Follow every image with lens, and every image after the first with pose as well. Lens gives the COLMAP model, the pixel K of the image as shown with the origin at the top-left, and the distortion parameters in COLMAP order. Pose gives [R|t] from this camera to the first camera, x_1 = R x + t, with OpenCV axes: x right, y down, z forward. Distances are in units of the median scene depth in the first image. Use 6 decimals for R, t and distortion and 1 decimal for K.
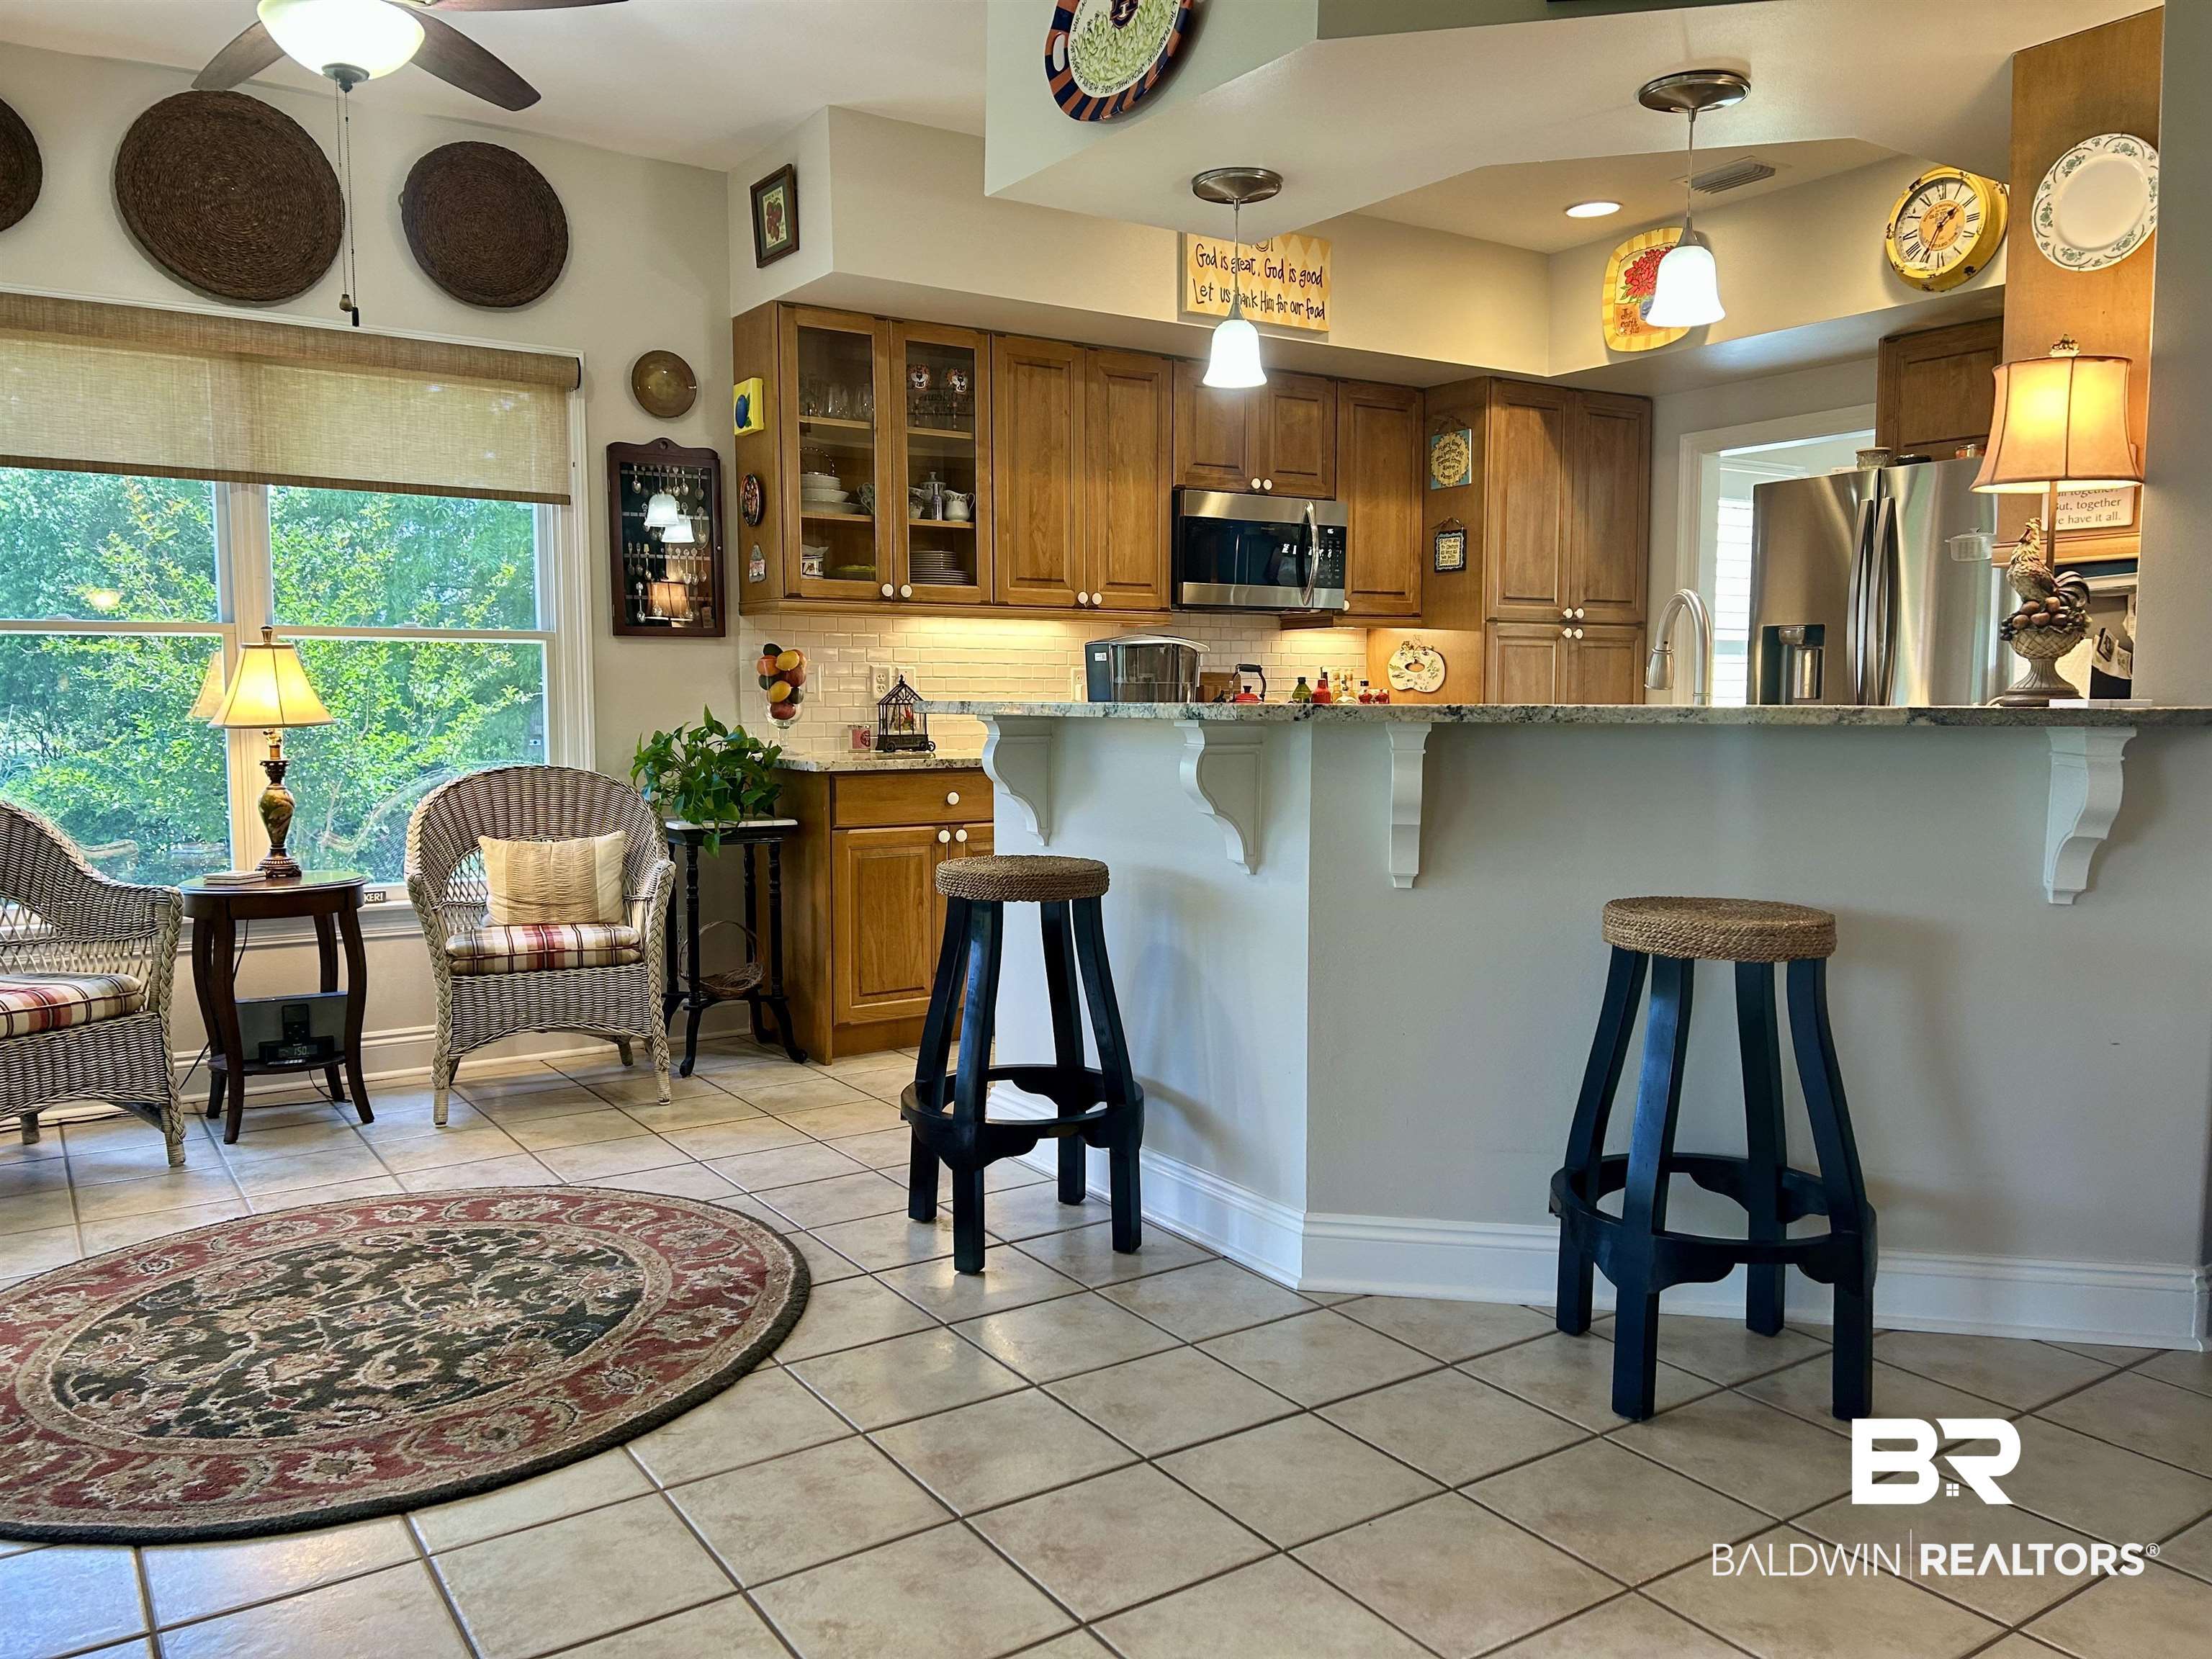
lens RADIAL K [[1664.3, 0, 1097.1], [0, 1664.3, 831.0], [0, 0, 1]] dist [0.012434, -0.002792]
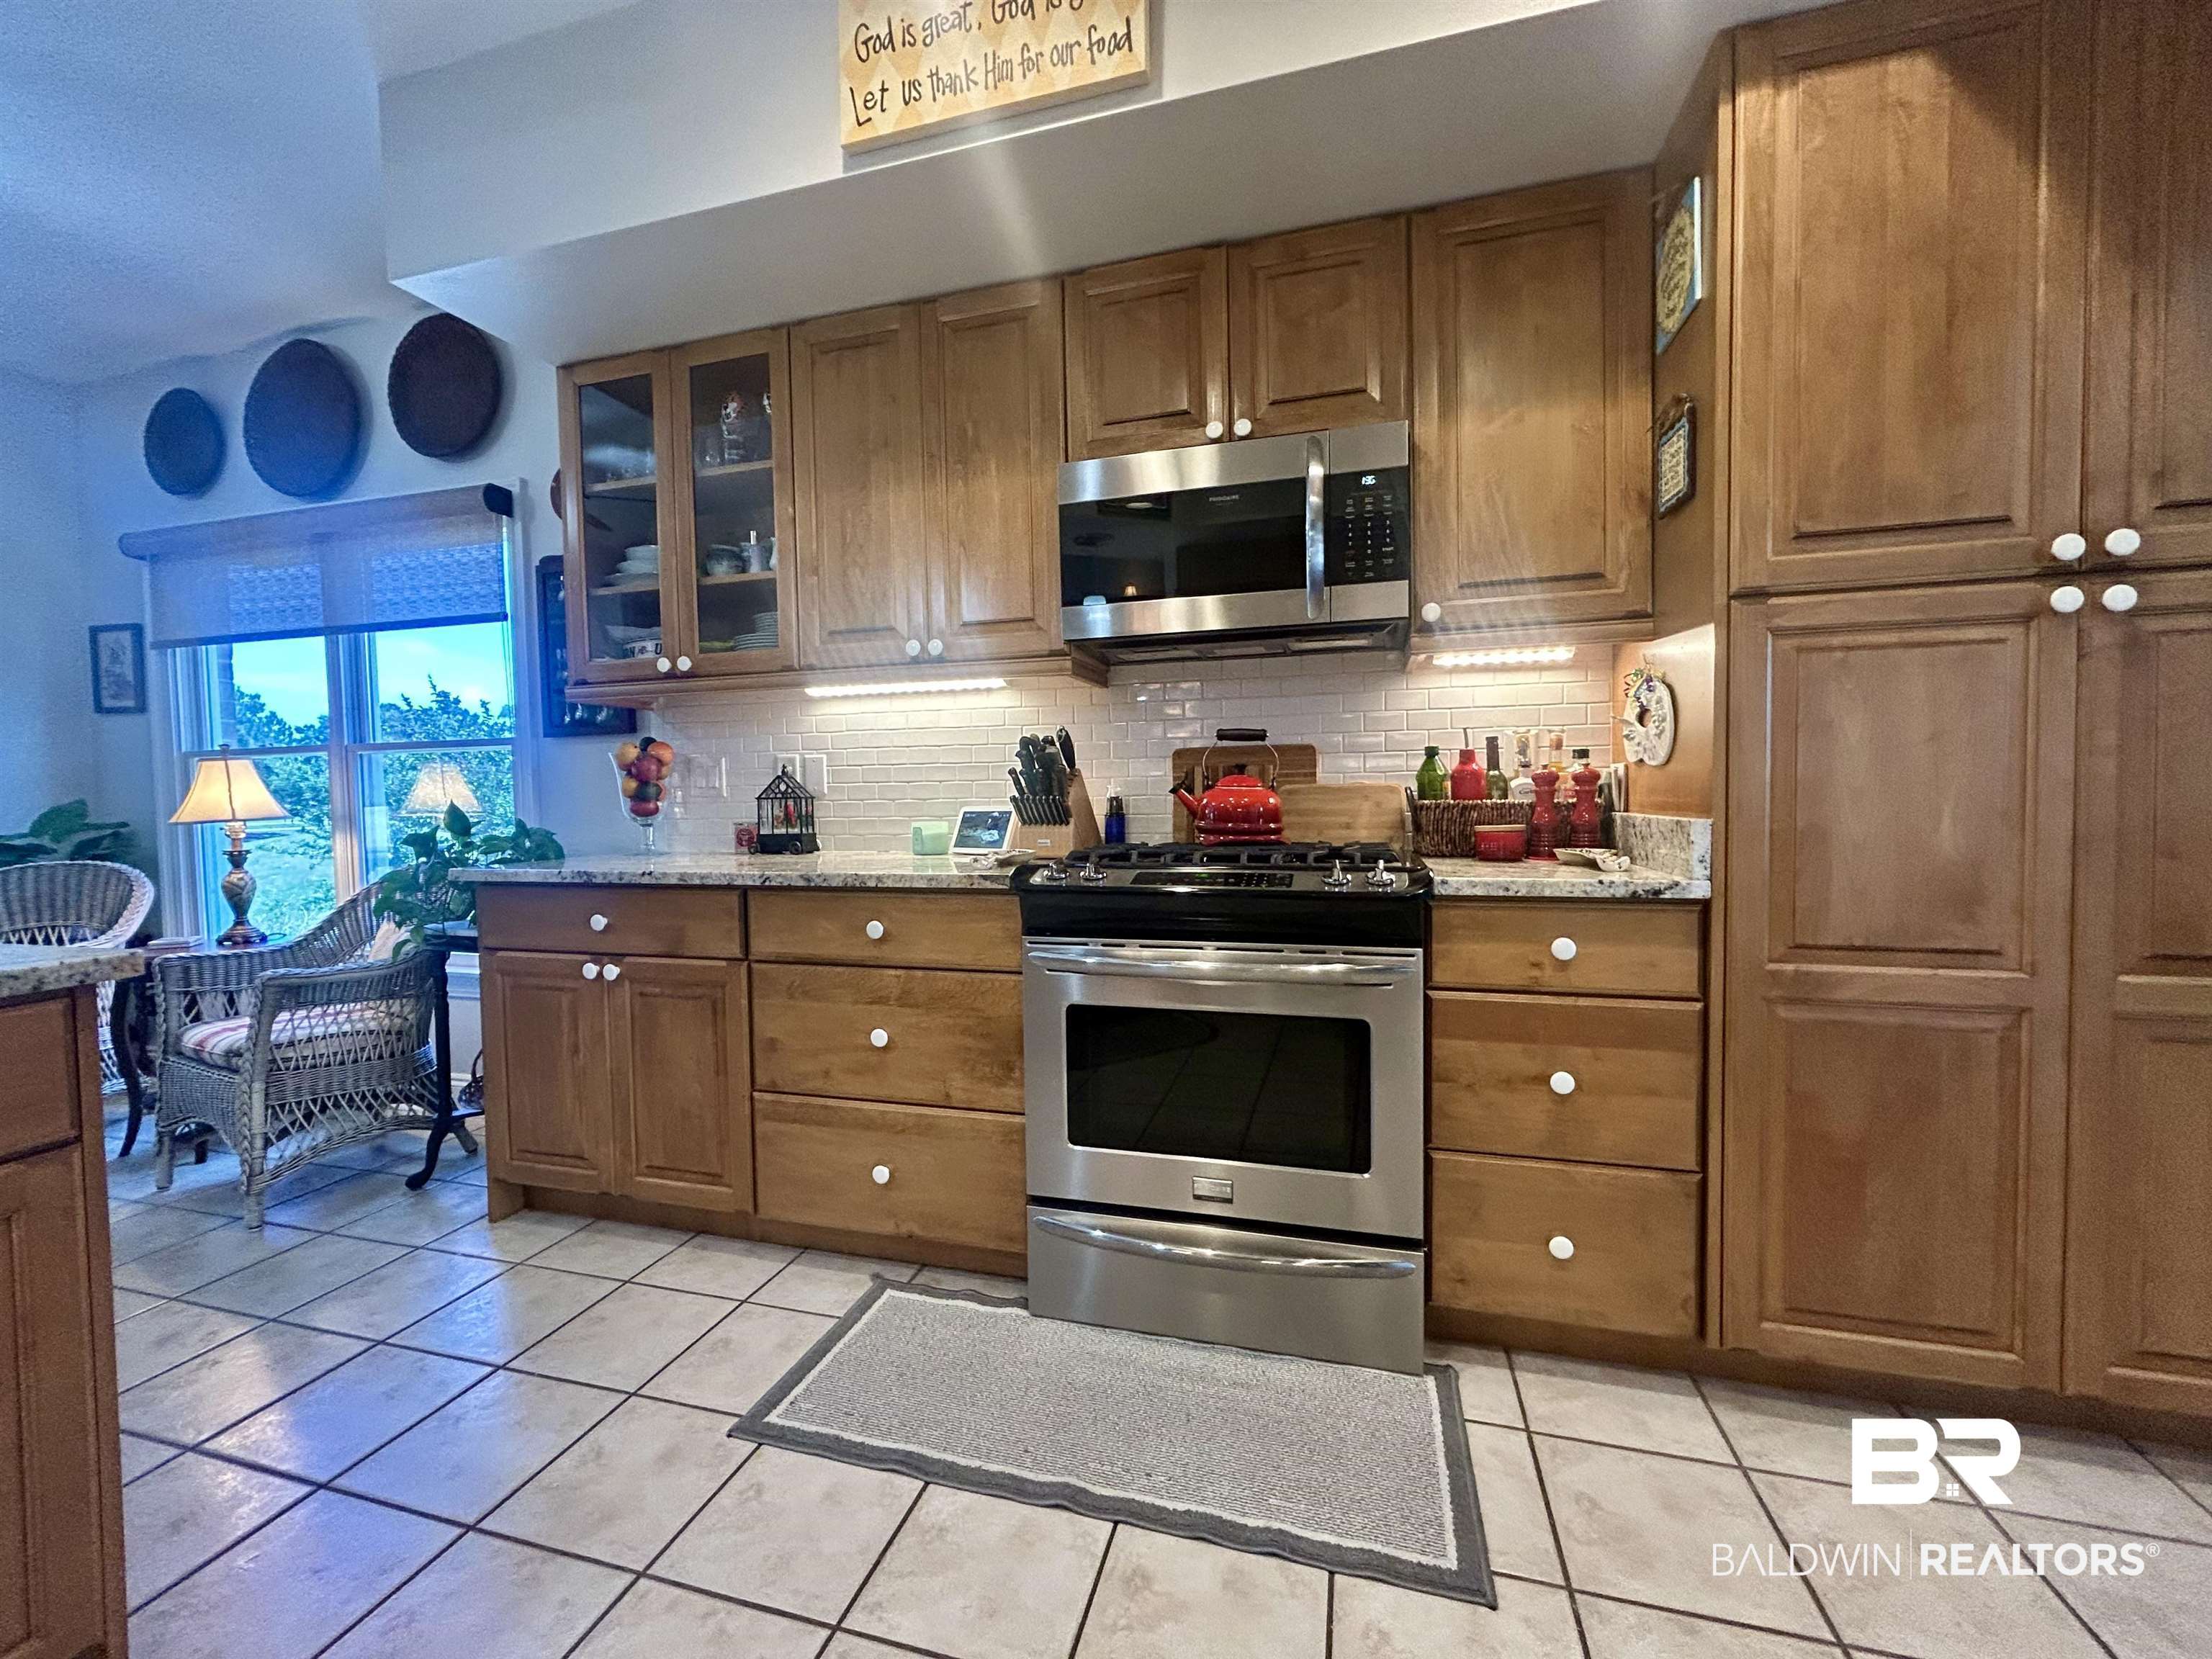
lens RADIAL K [[906.8, 0, 1114.2], [0, 906.8, 832.3], [0, 0, 1]] dist [-0.001620, -0.000063]
pose [[0.652839, 0.022171, -0.757172, 0.354339], [-0.046880, 0.998838, -0.011172, -0.062533], [0.756045, 0.042790, 0.653120, 0.832338]]
